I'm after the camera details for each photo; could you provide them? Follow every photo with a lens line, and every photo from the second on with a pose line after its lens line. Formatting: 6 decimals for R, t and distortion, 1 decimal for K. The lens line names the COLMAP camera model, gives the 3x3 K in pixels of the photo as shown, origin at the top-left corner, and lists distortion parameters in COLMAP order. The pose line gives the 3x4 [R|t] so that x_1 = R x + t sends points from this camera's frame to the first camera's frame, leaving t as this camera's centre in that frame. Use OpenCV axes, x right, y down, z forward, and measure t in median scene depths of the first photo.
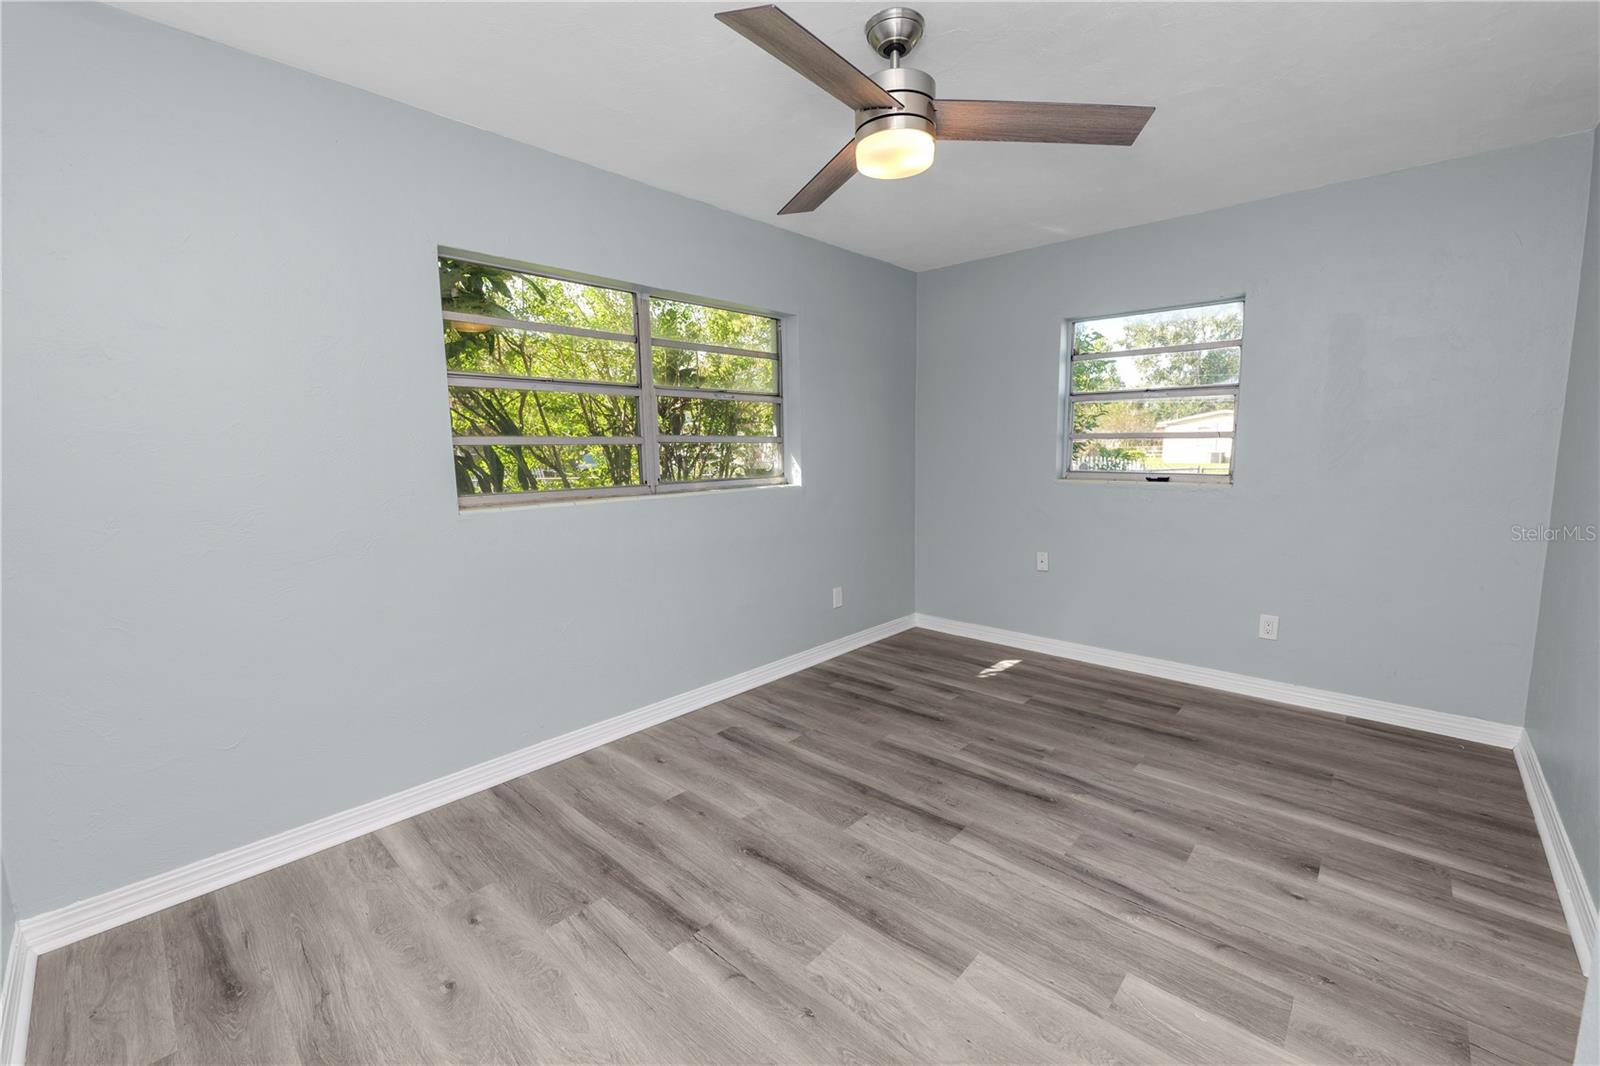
lens RADIAL K [[651.5, 0, 800.4], [0, 651.5, 532.1], [0, 0, 1]] dist [-0.013149, 0.001389]
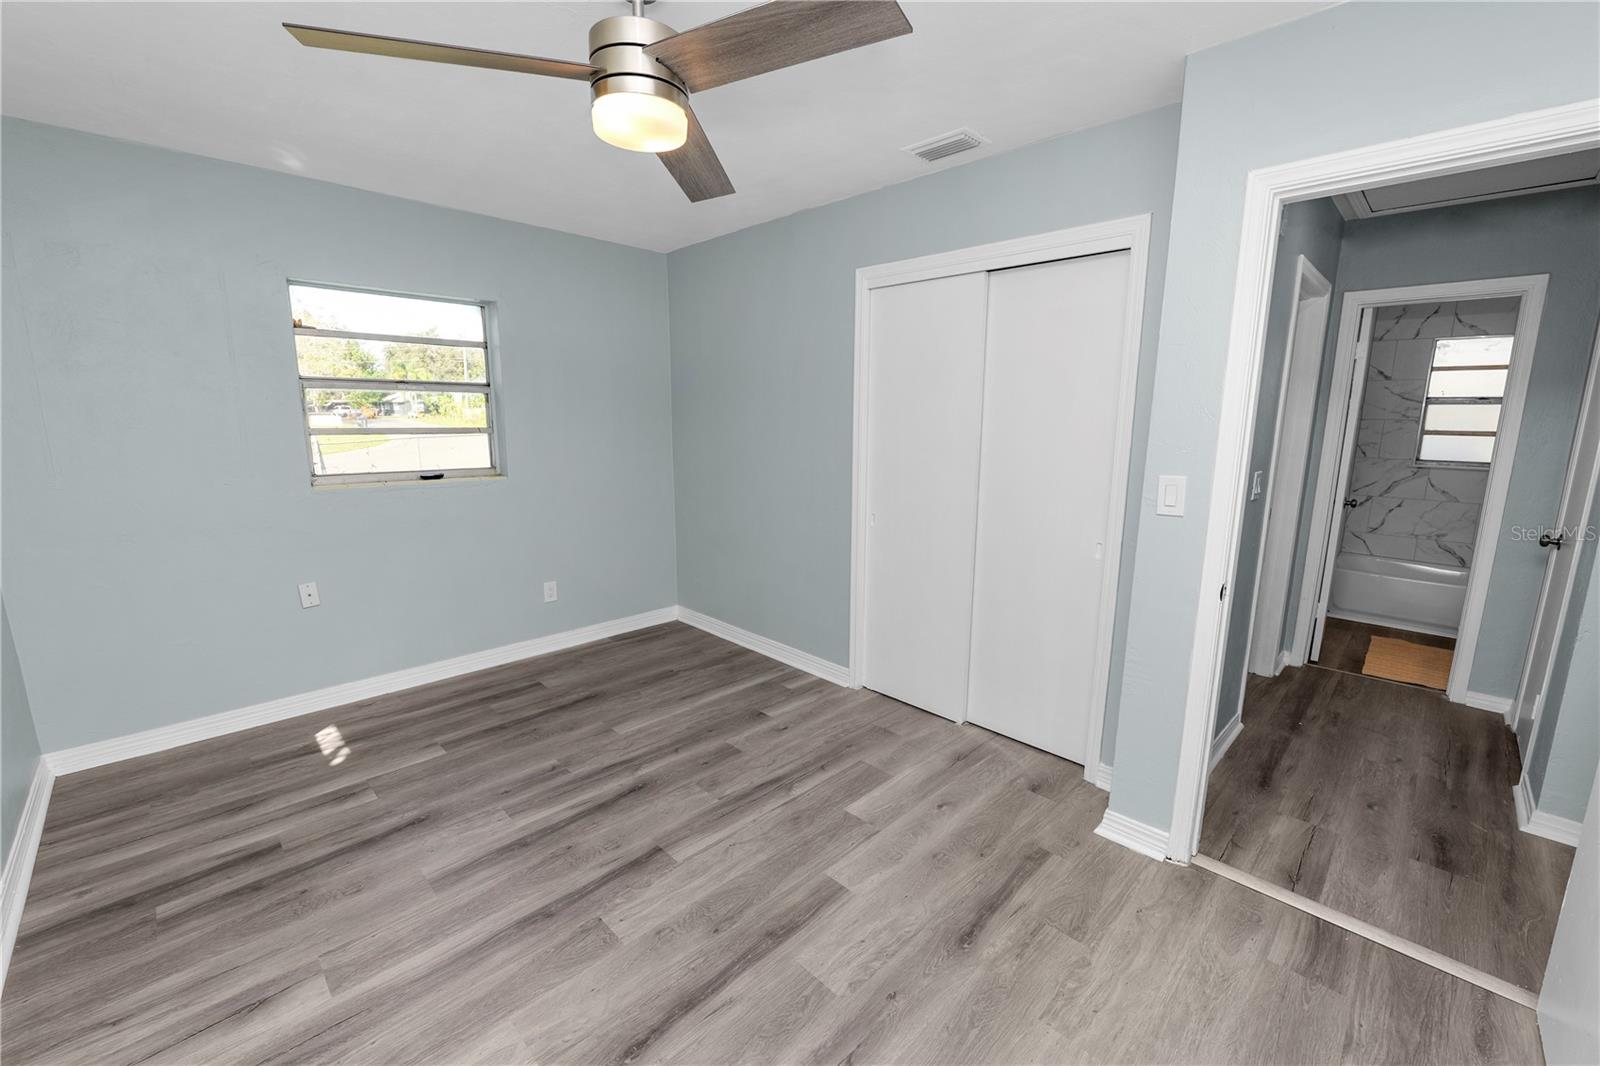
lens RADIAL K [[651.5, 0, 801.2], [0, 651.5, 533.1], [0, 0, 1]] dist [-0.013149, 0.001389]
pose [[0.039502, -0.167602, 0.985063, -0.521727], [0.121552, 0.979317, 0.161750, -0.120058], [-0.991799, 0.113347, 0.059058, 0.556635]]
